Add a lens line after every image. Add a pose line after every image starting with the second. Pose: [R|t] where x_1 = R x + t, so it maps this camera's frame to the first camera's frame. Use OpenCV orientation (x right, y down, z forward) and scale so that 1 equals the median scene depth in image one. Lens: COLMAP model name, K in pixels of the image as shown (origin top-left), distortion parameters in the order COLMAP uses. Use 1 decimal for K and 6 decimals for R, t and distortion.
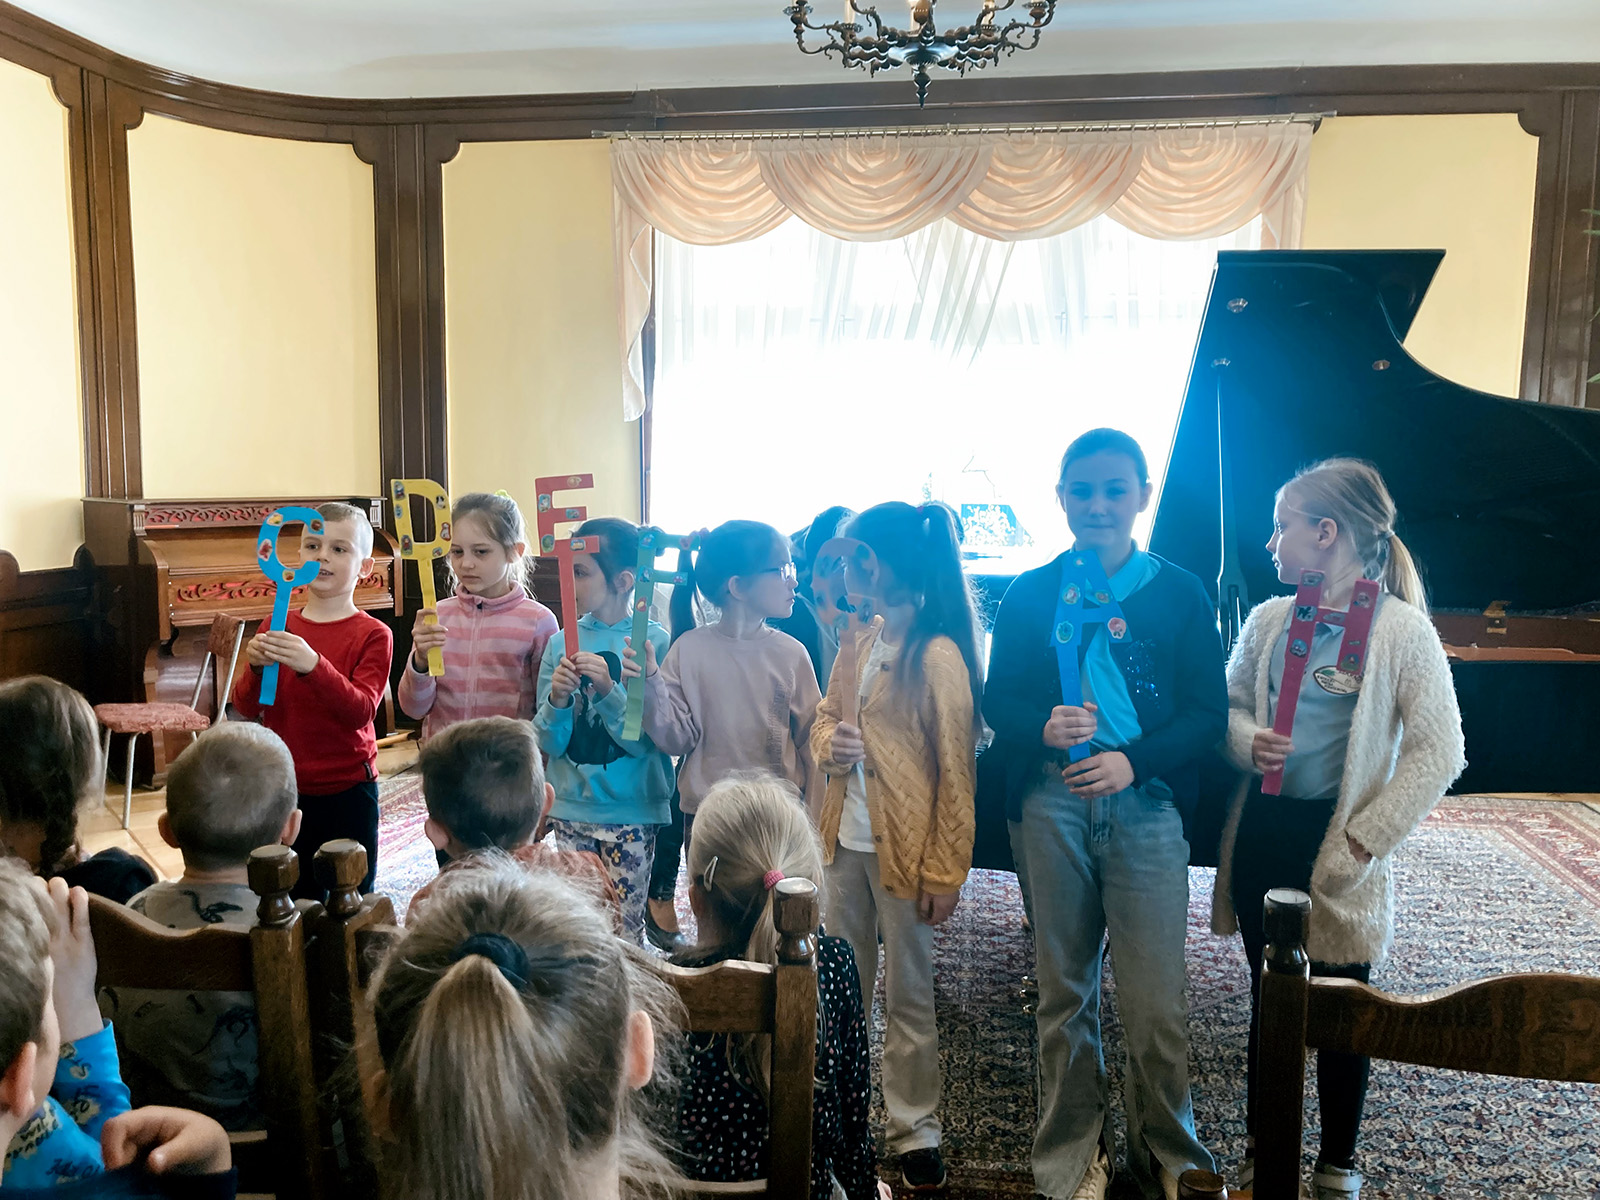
lens RADIAL K [[1244.1, 0, 818.8], [0, 1244.1, 606.1], [0, 0, 1]] dist [-0.003846, -0.026246]
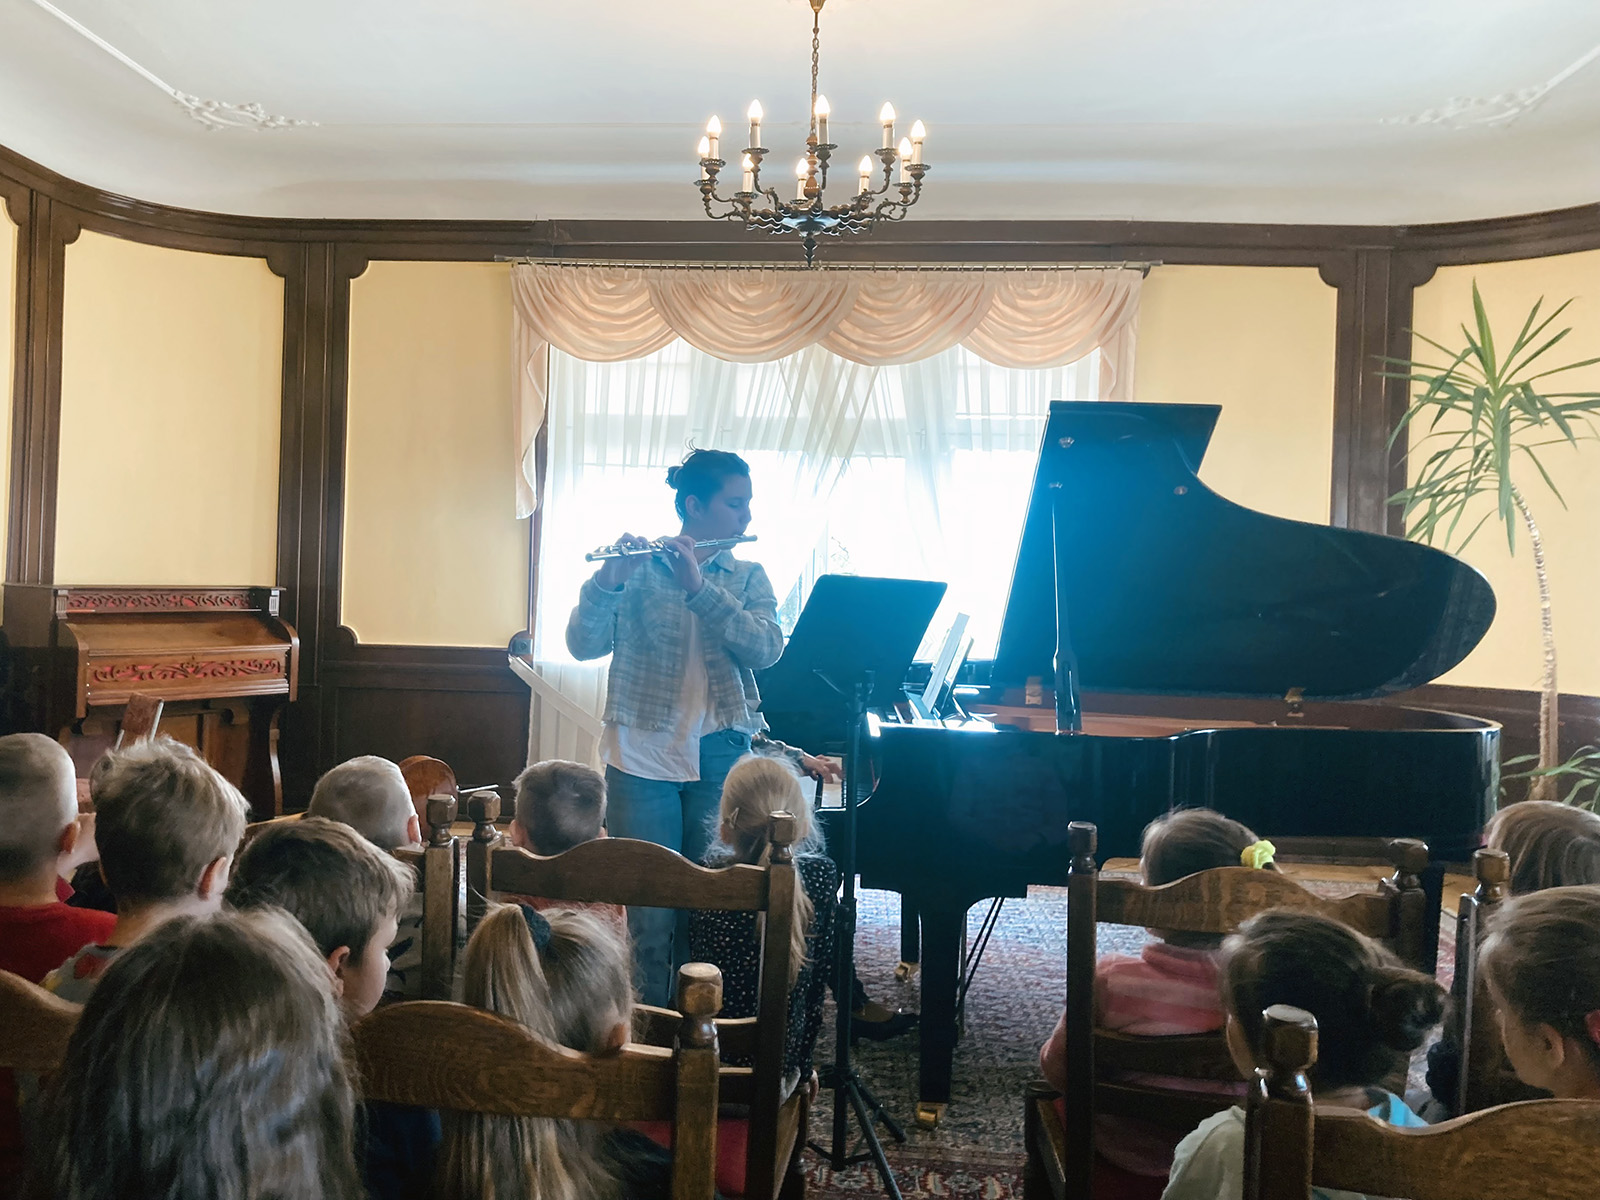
lens RADIAL K [[1332.2, 0, 749.9], [0, 1332.2, 562.4], [0, 0, 1]] dist [-0.004531, -0.012598]
pose [[0.997513, 0.017706, 0.068215, -0.034939], [-0.009573, 0.992995, -0.117765, 0.019780], [-0.069823, 0.116820, 0.990696, -0.141919]]
